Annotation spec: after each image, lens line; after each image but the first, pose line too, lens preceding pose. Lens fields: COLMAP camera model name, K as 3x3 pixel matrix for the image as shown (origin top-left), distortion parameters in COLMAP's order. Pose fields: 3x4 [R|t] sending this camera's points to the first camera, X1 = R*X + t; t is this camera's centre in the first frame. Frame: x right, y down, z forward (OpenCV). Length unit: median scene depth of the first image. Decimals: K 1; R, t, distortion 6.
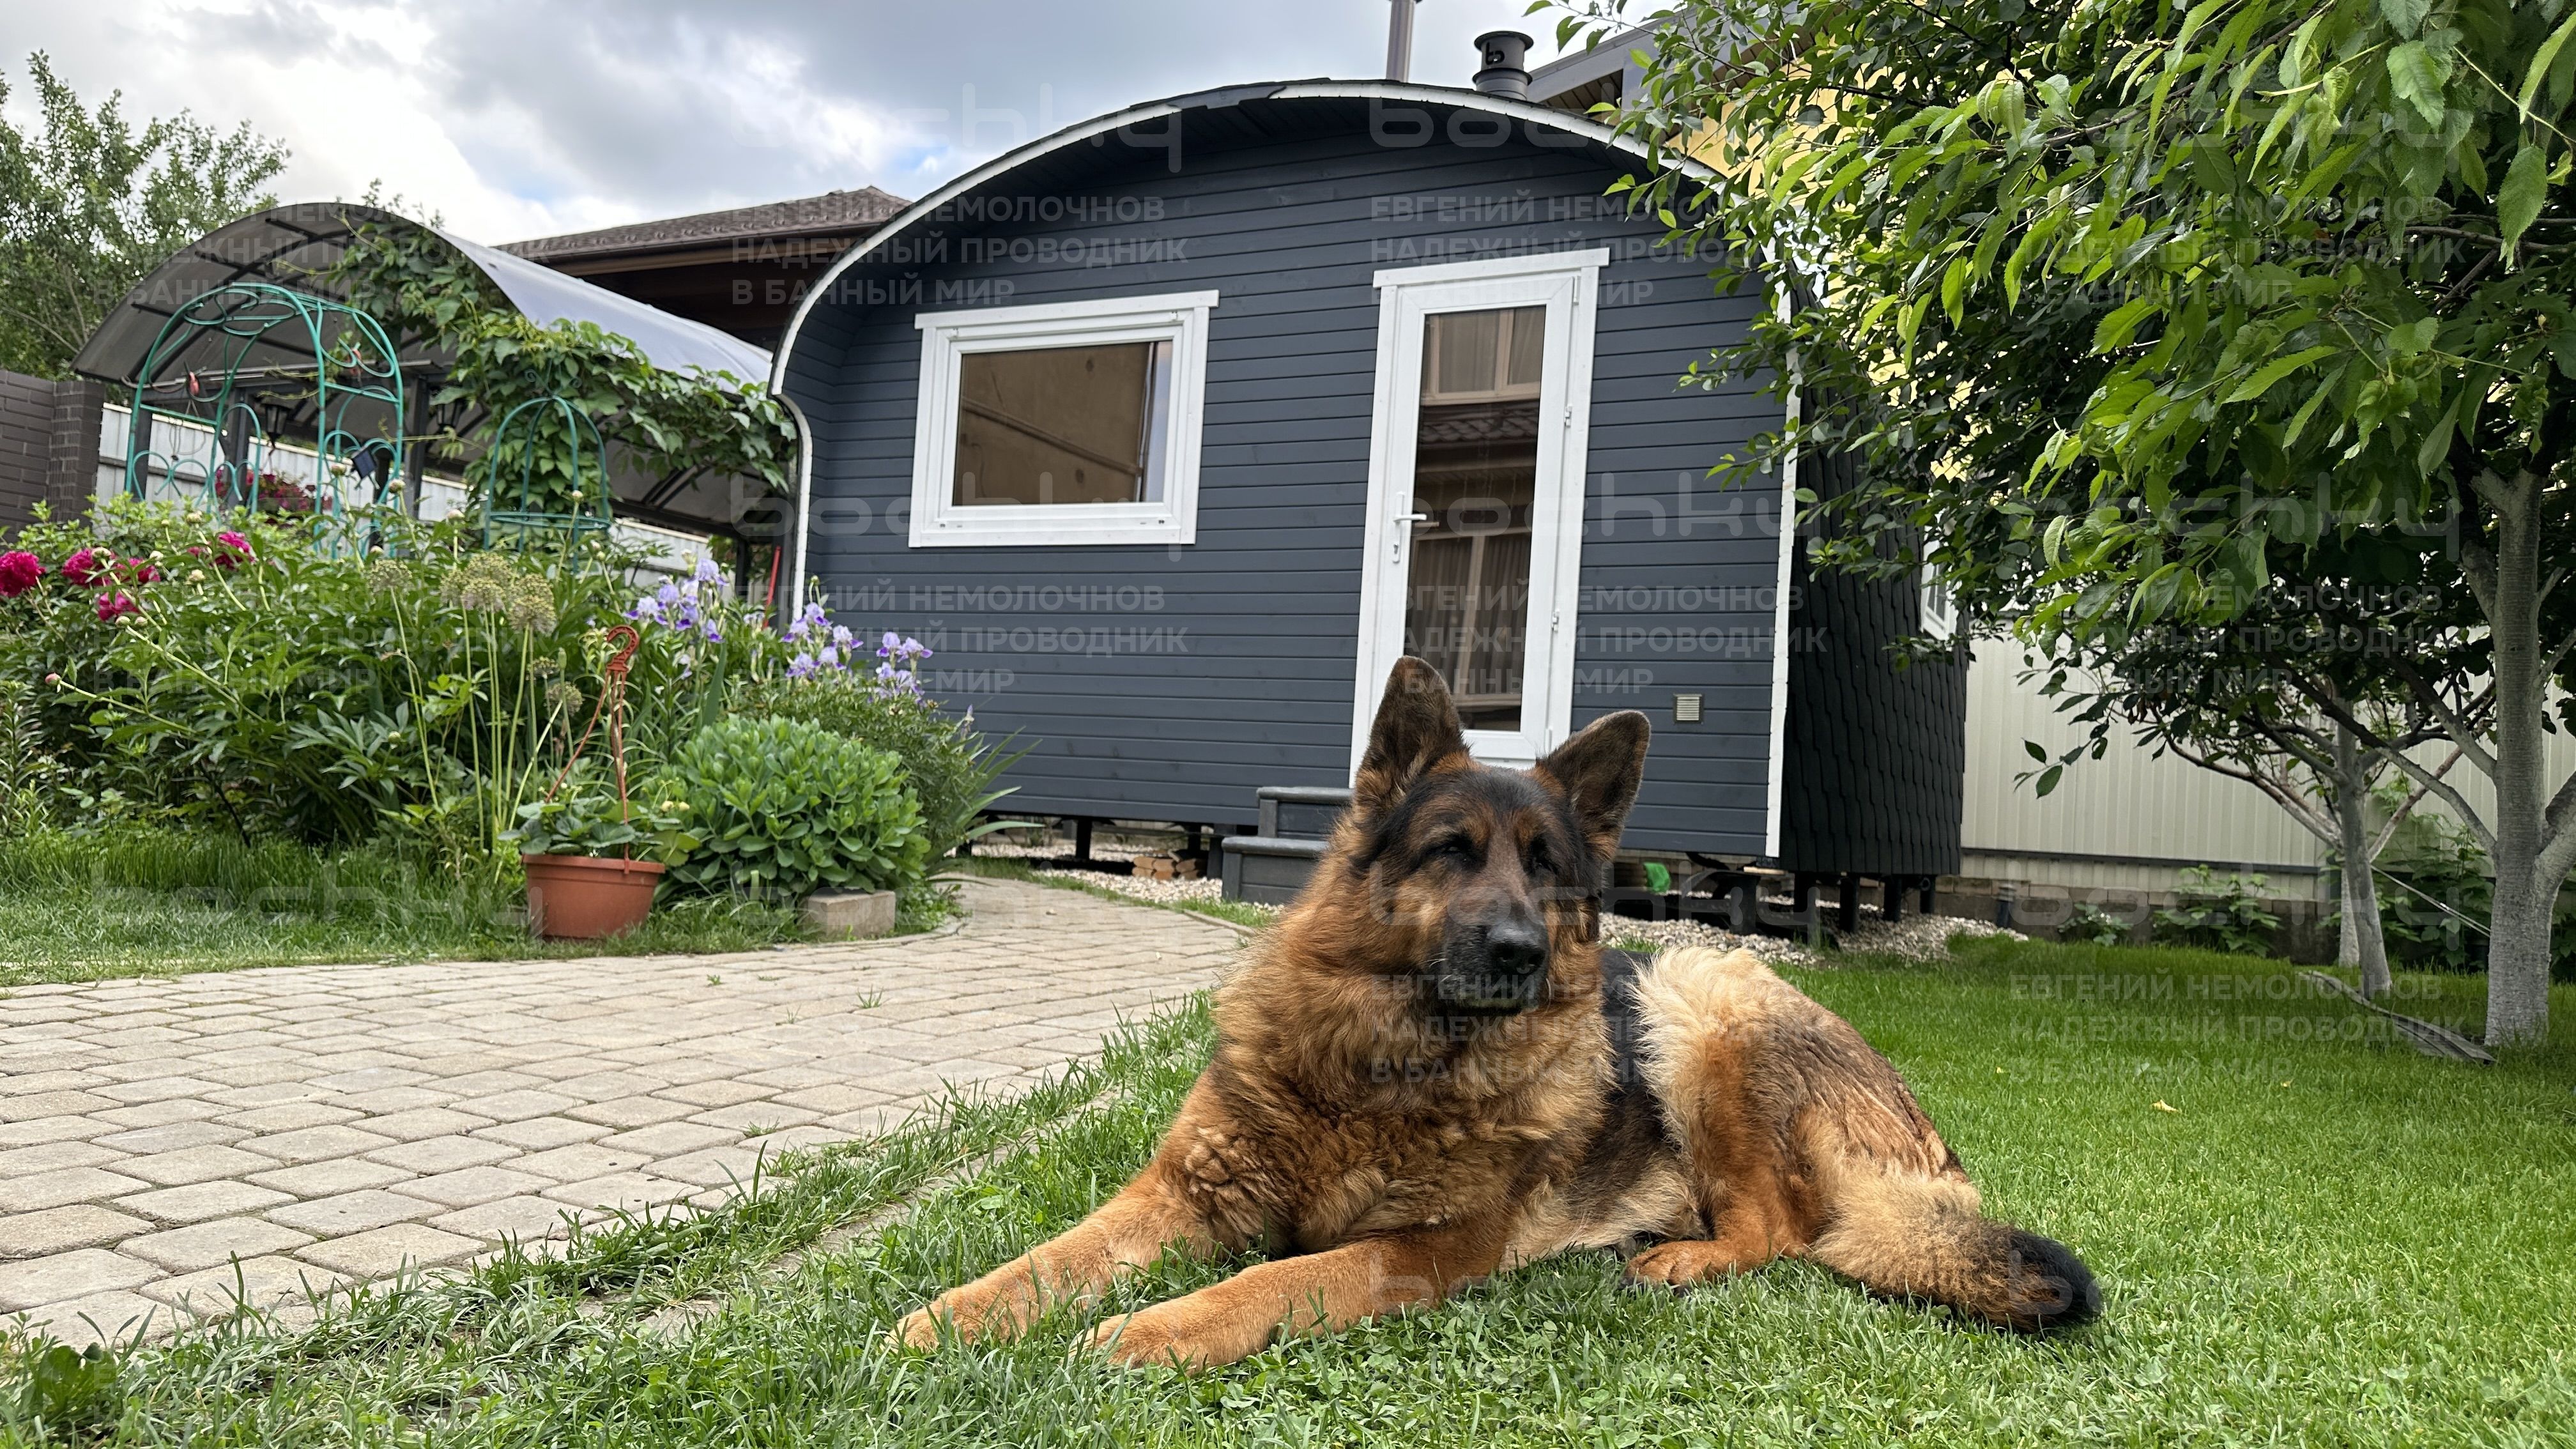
lens RADIAL K [[1771.7, 0, 1288.0], [0, 1771.7, 724.5], [0, 0, 1]] dist [0.089204, -0.000379]
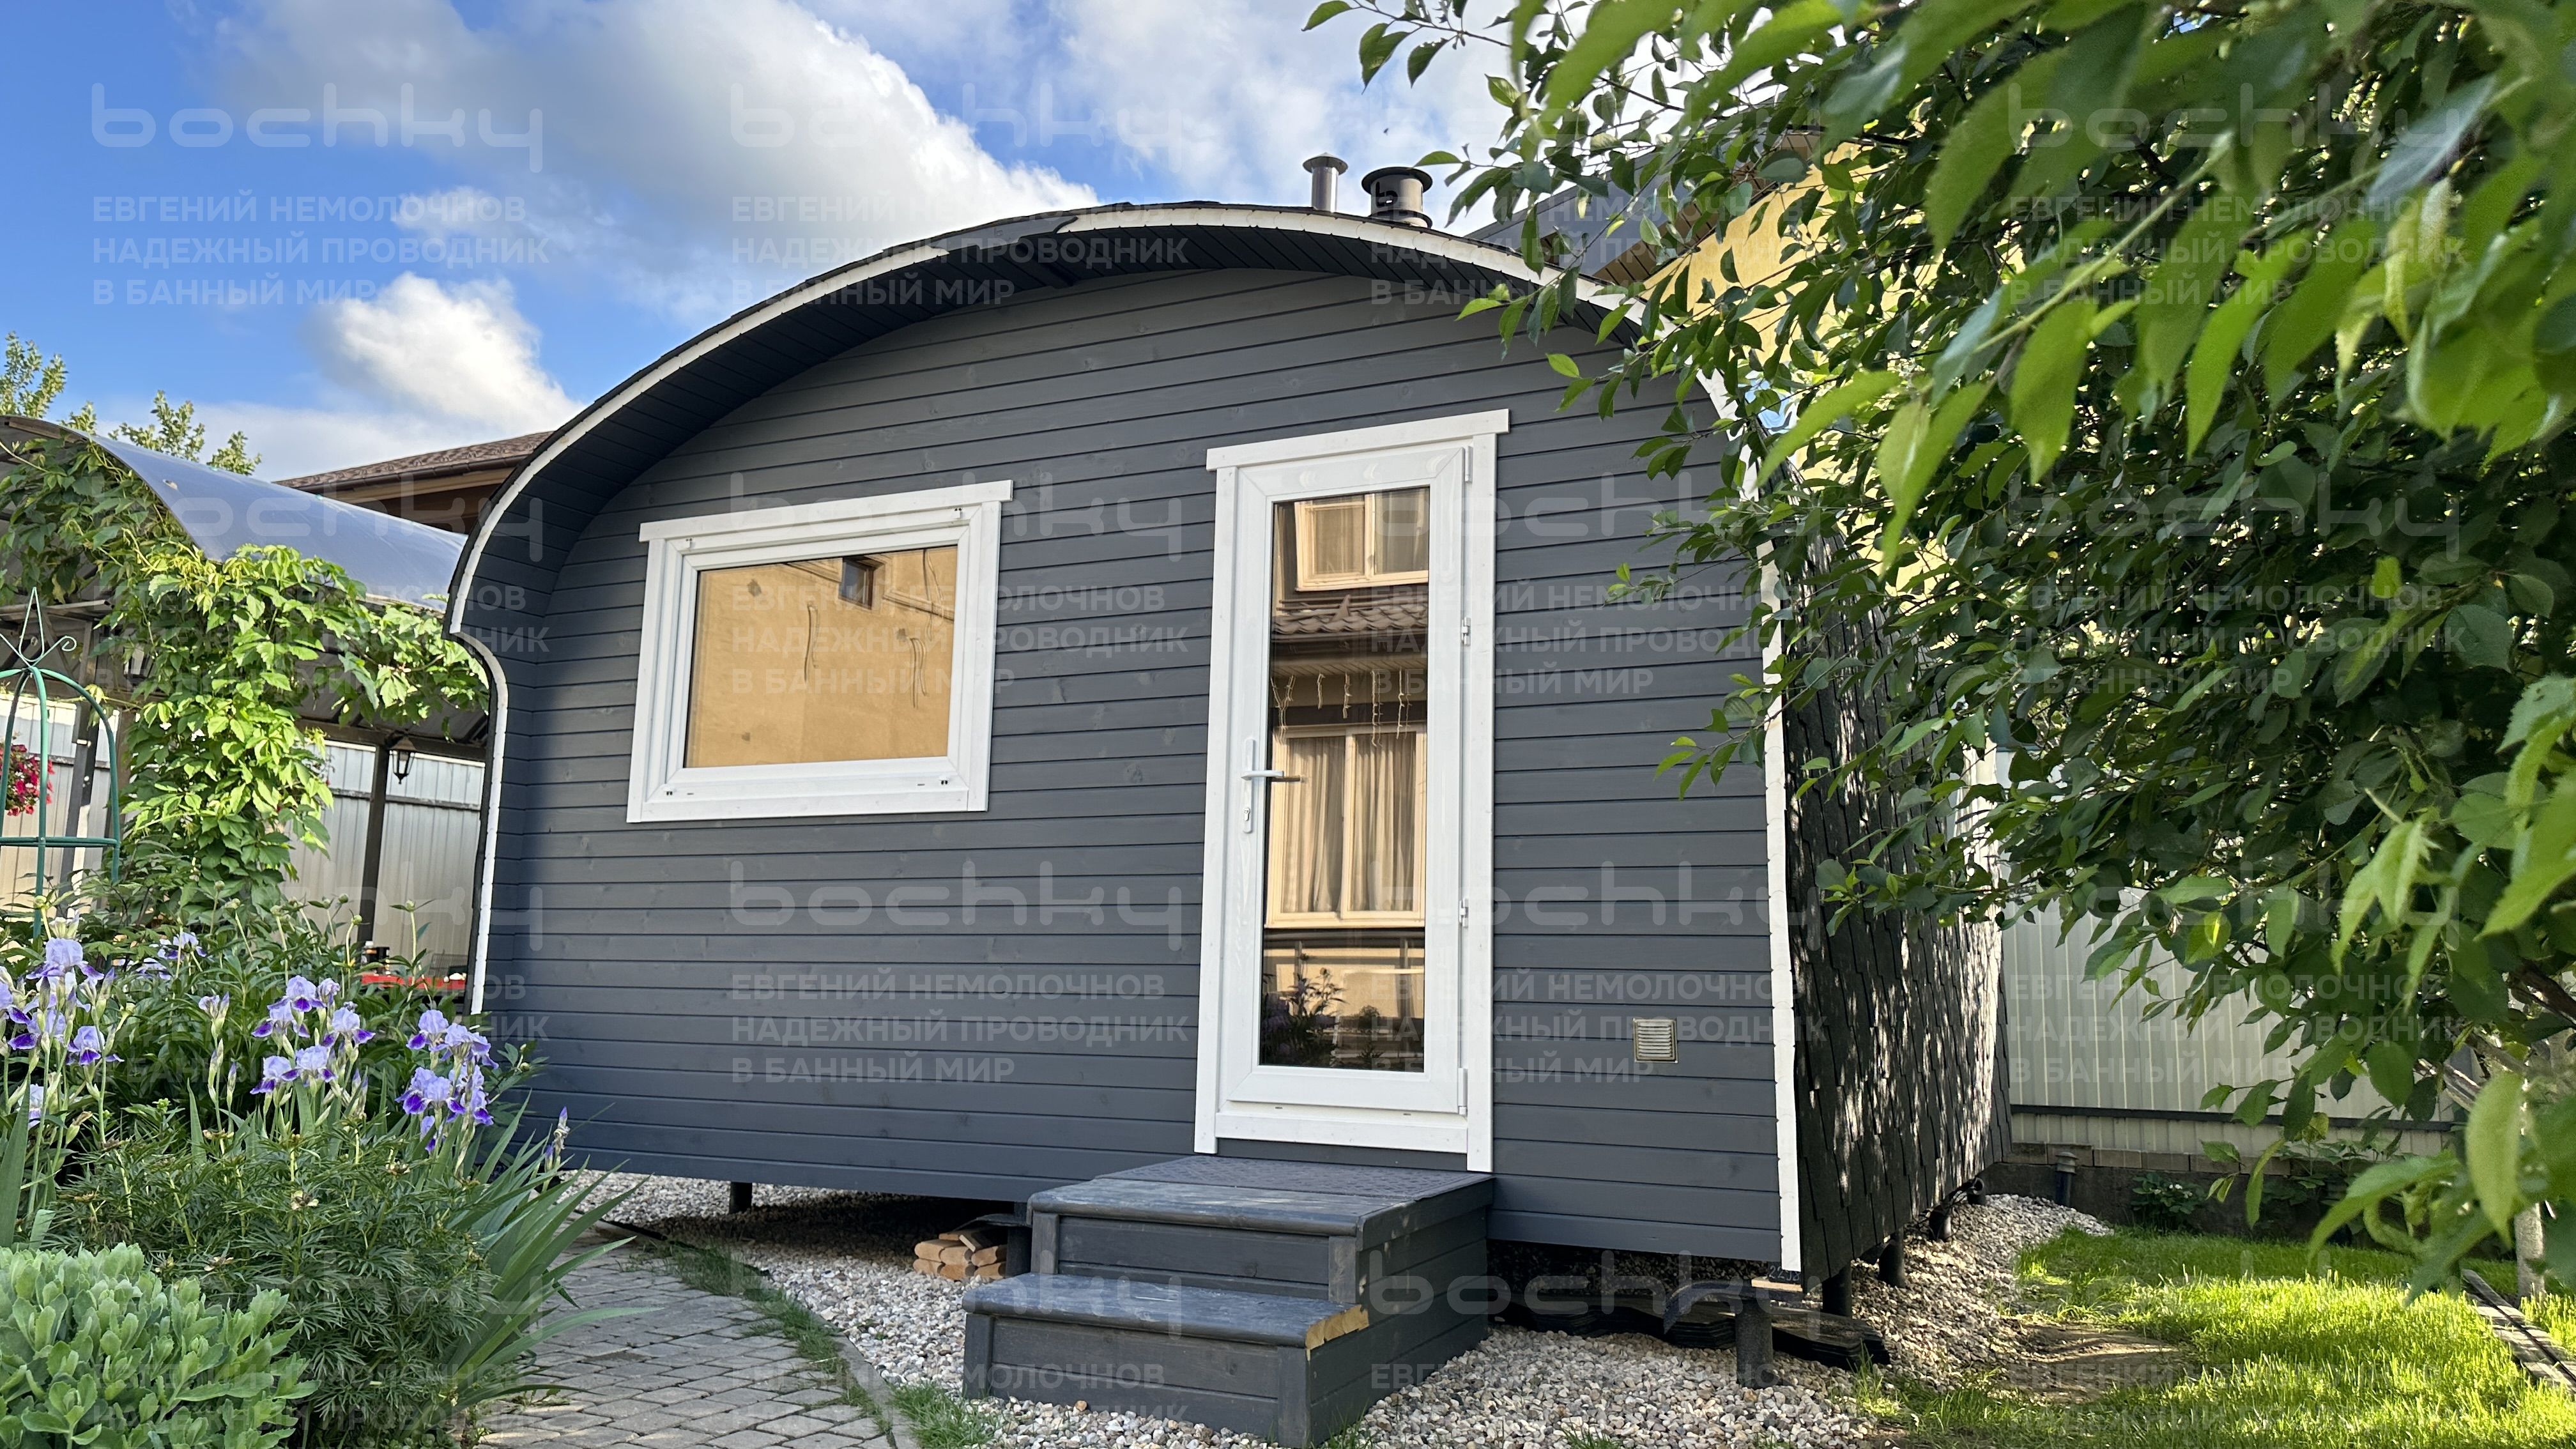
lens RADIAL K [[1771.7, 0, 1288.0], [0, 1771.7, 724.5], [0, 0, 1]] dist [0.089204, -0.000379]
pose [[0.999263, -0.037094, 0.009886, 0.069993], [0.037888, 0.994423, -0.098428, -0.062224], [-0.006180, 0.098730, 0.995095, 0.259649]]
